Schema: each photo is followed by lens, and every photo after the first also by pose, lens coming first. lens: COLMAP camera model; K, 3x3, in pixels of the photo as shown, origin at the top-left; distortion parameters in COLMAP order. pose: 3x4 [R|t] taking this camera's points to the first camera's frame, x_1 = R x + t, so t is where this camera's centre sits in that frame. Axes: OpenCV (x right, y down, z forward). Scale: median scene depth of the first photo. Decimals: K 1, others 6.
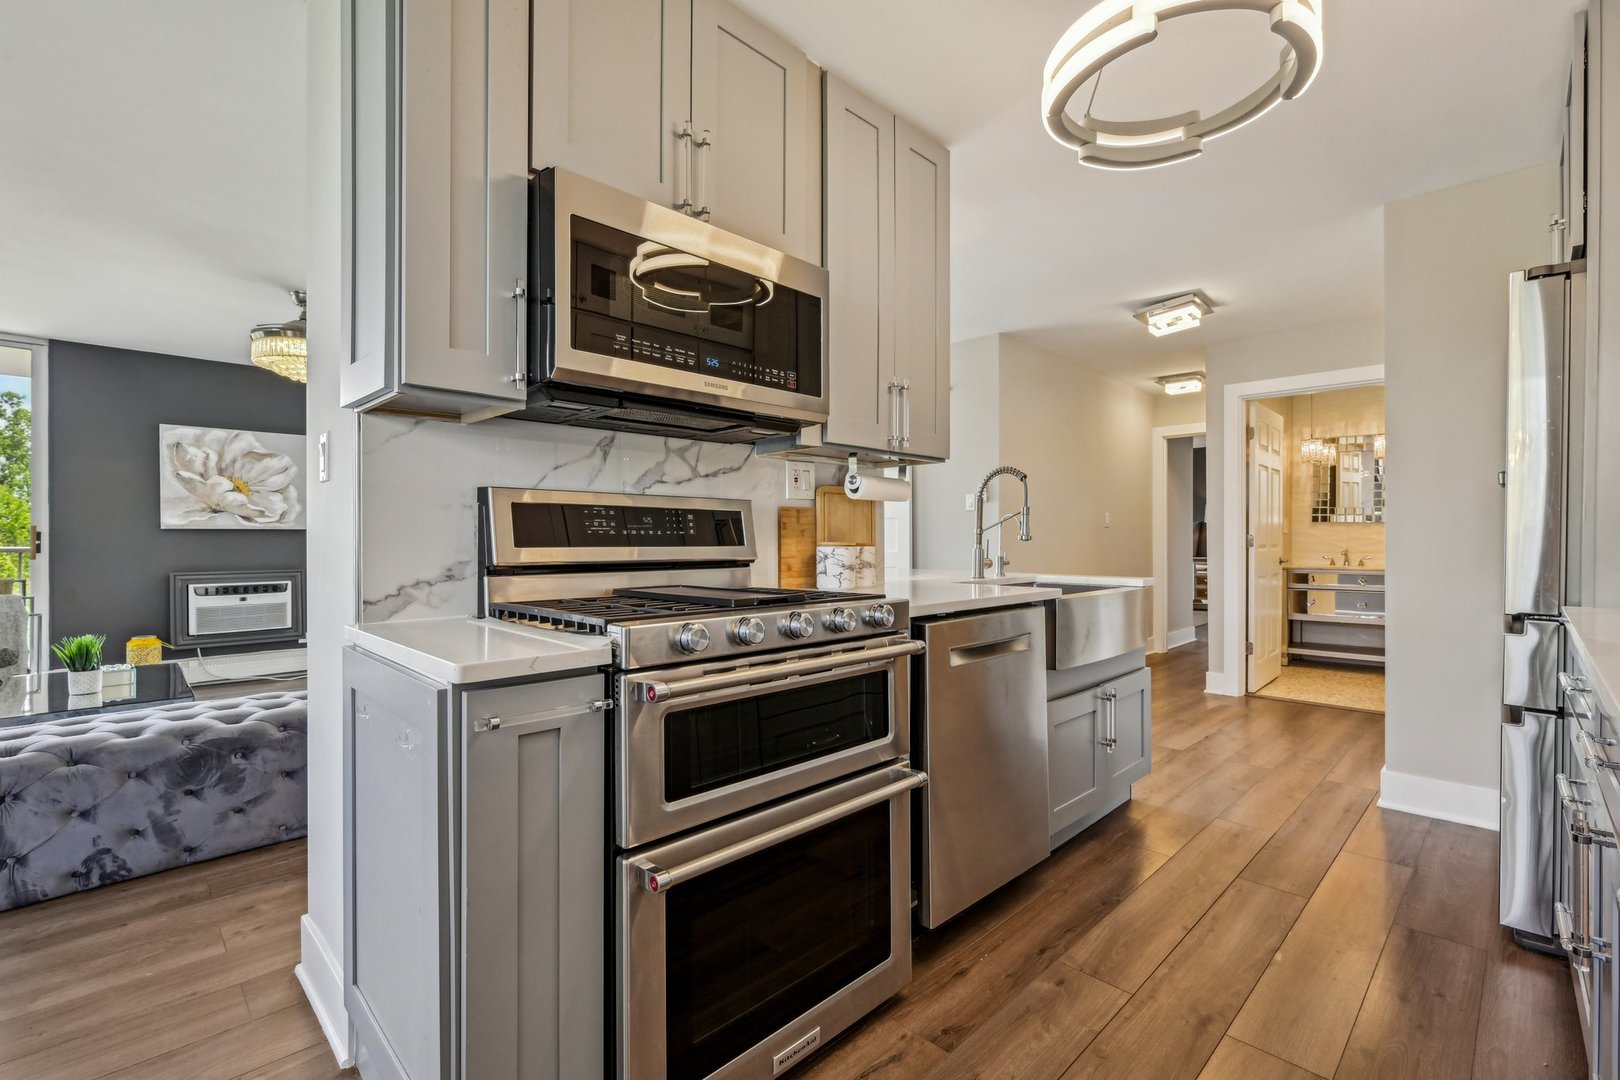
lens RADIAL K [[720.5, 0, 810.0], [0, 720.5, 540.0], [0, 0, 1]] dist [-0.000765, 0.000000]
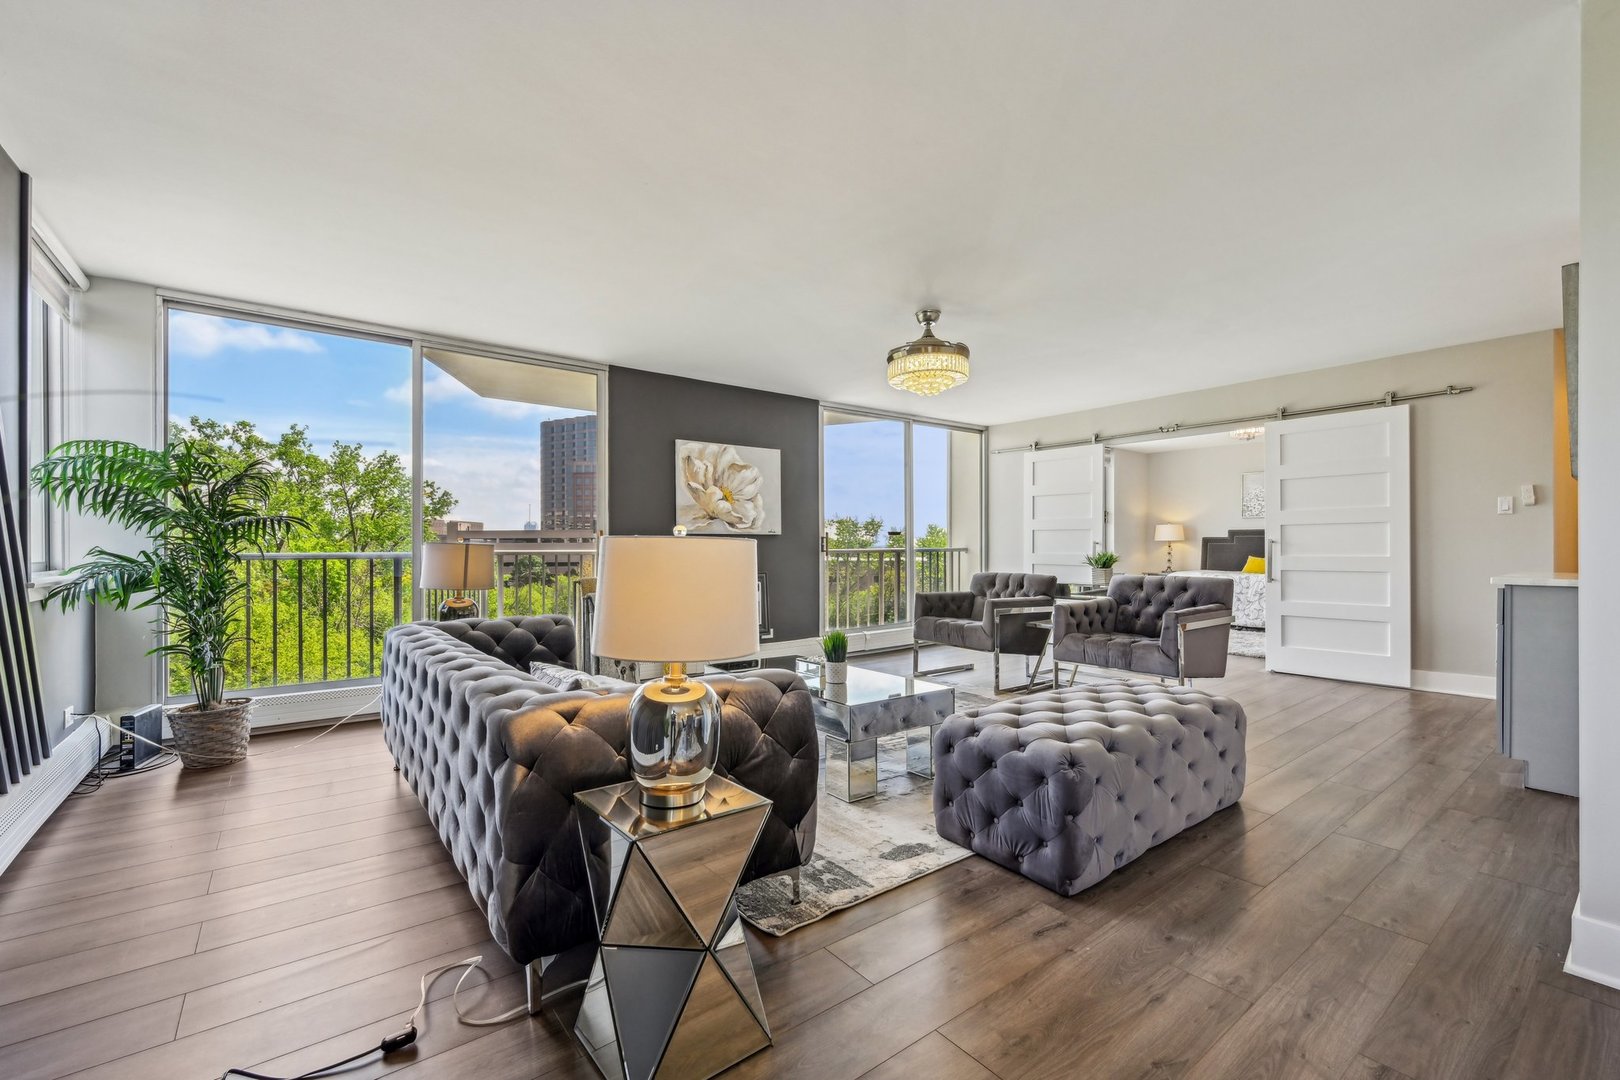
lens RADIAL K [[681.1, 0, 820.7], [0, 681.1, 549.7], [0, 0, 1]] dist [-0.001886, 0.000343]
pose [[0.993161, 0.001529, -0.116745, -0.545943], [-0.001226, 0.999996, 0.002666, 0.005661], [0.116749, -0.002505, 0.993158, -0.016149]]
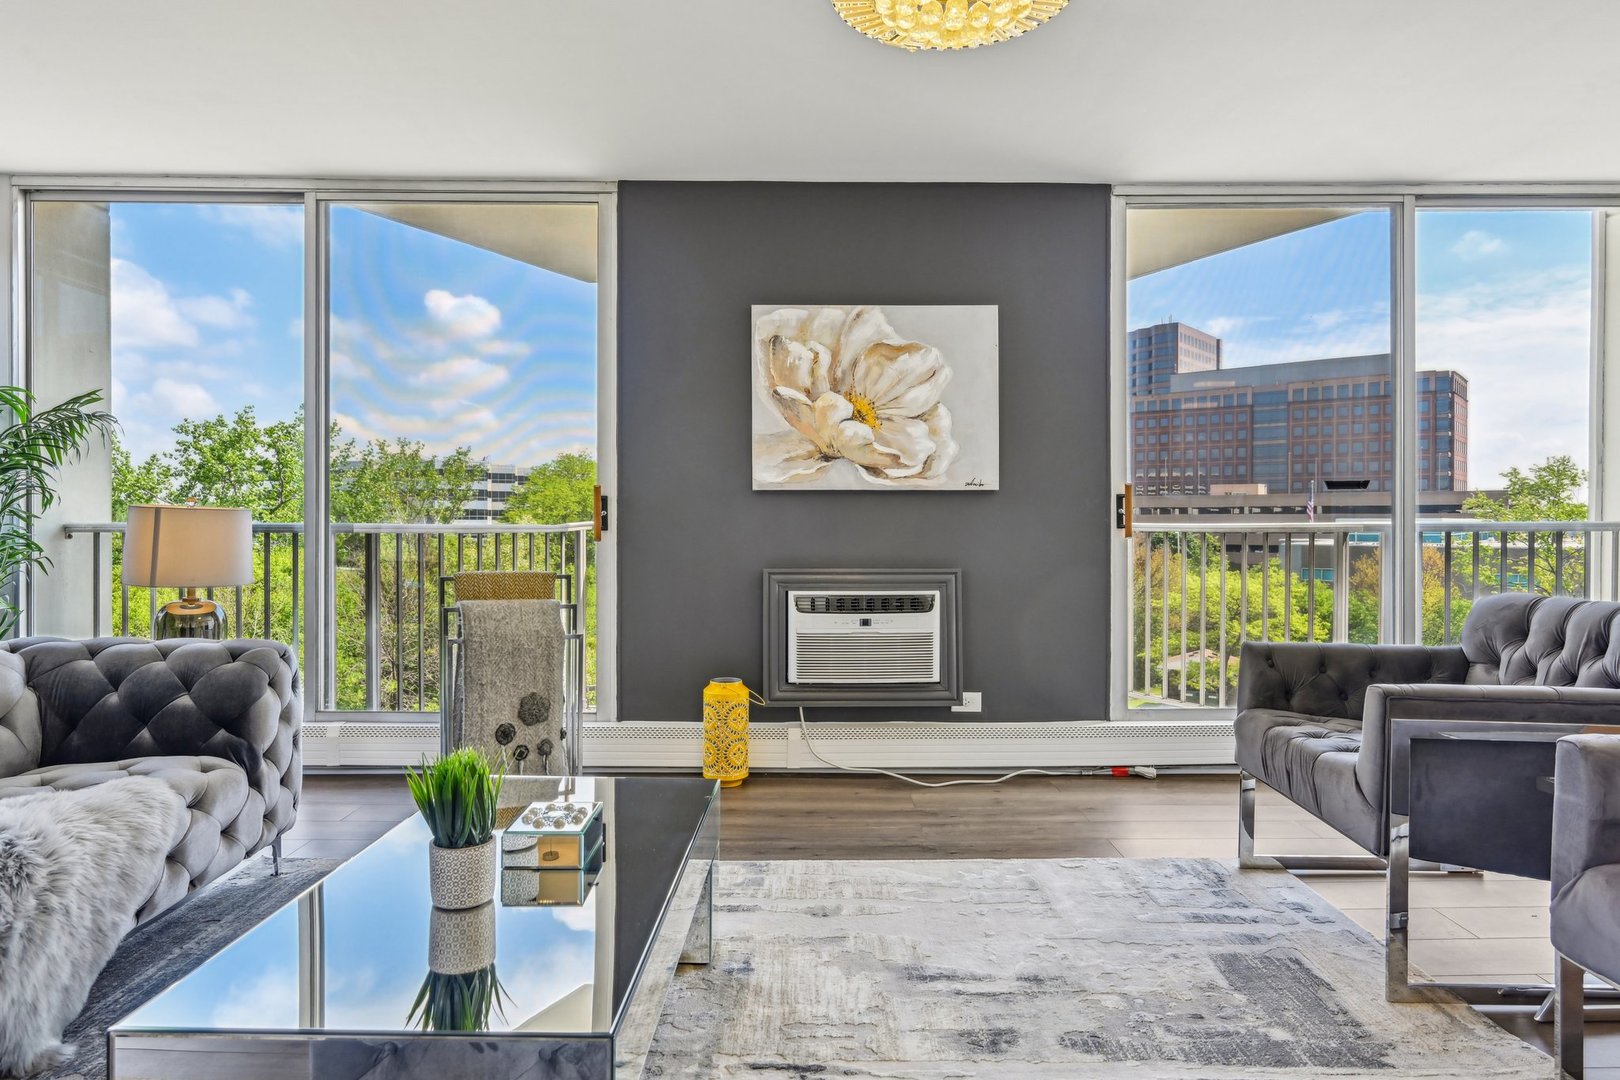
lens RADIAL K [[1003.9, 0, 810.2], [0, 1003.9, 523.6], [0, 0, 1]] dist [0.000082, 0.001154]
pose [[0.714664, 0.005765, -0.699445, -0.308621], [-0.004824, 0.999983, 0.003313, 0.007587], [0.699452, 0.001007, 0.714679, 0.455717]]
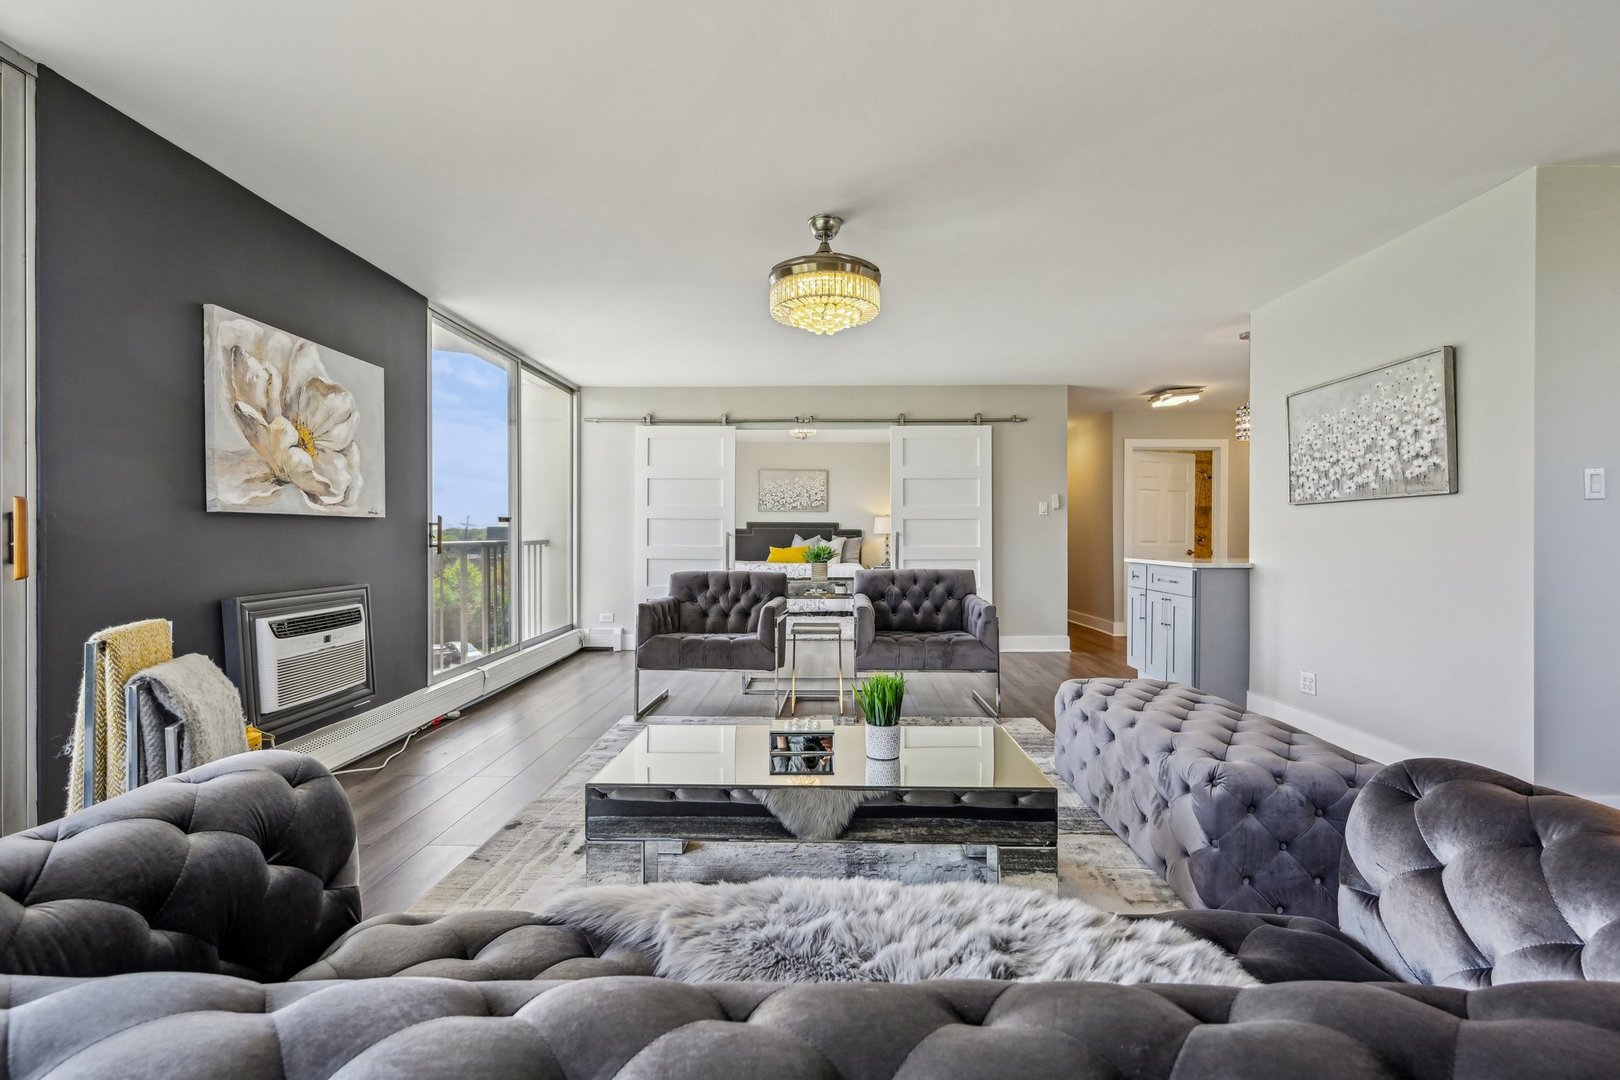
lens RADIAL K [[707.4, 0, 814.5], [0, 707.4, 539.3], [0, 0, 1]] dist [0.001042, 0.000107]
pose [[0.719690, 0.000382, 0.694295, -0.918720], [-0.001689, 0.999998, 0.001200, 0.002395], [-0.694293, -0.002036, 0.719690, 0.339434]]
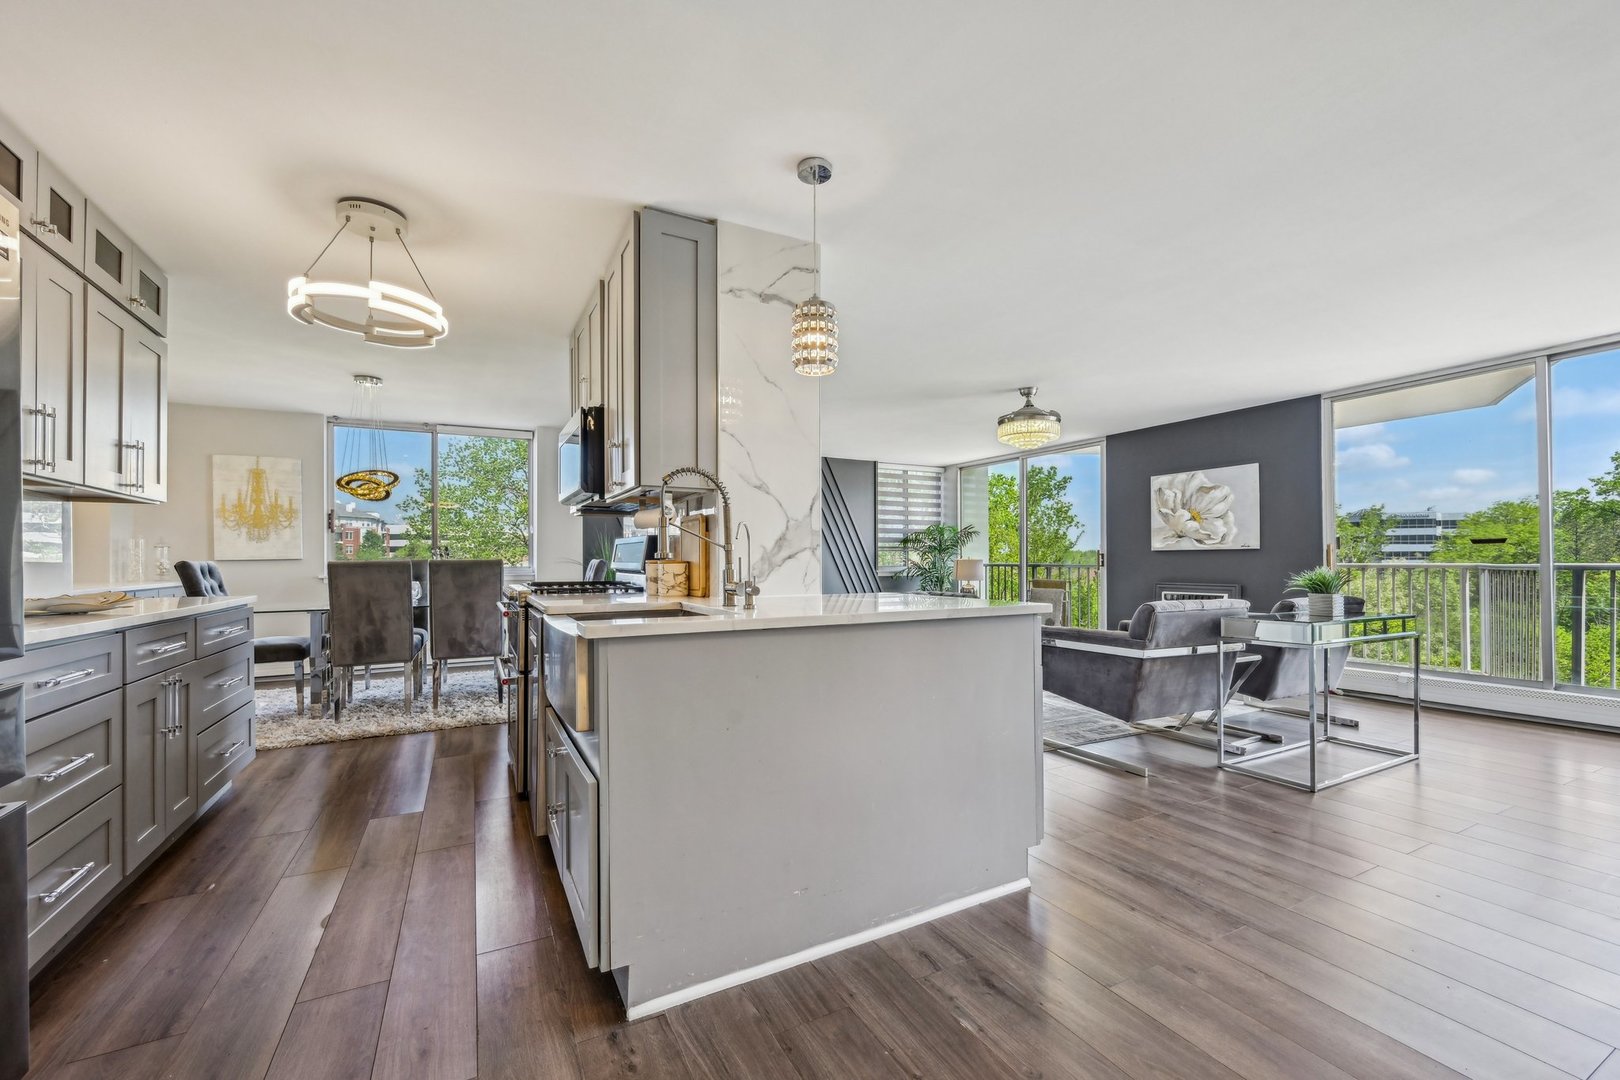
lens RADIAL K [[653.2, 0, 821.1], [0, 653.2, 558.3], [0, 0, 1]] dist [-0.002859, 0.000161]
pose [[-0.283030, -0.001266, -0.959110, 0.498666], [0.001127, 0.999998, -0.001653, 0.000661], [0.959110, -0.001549, -0.283028, 0.720457]]
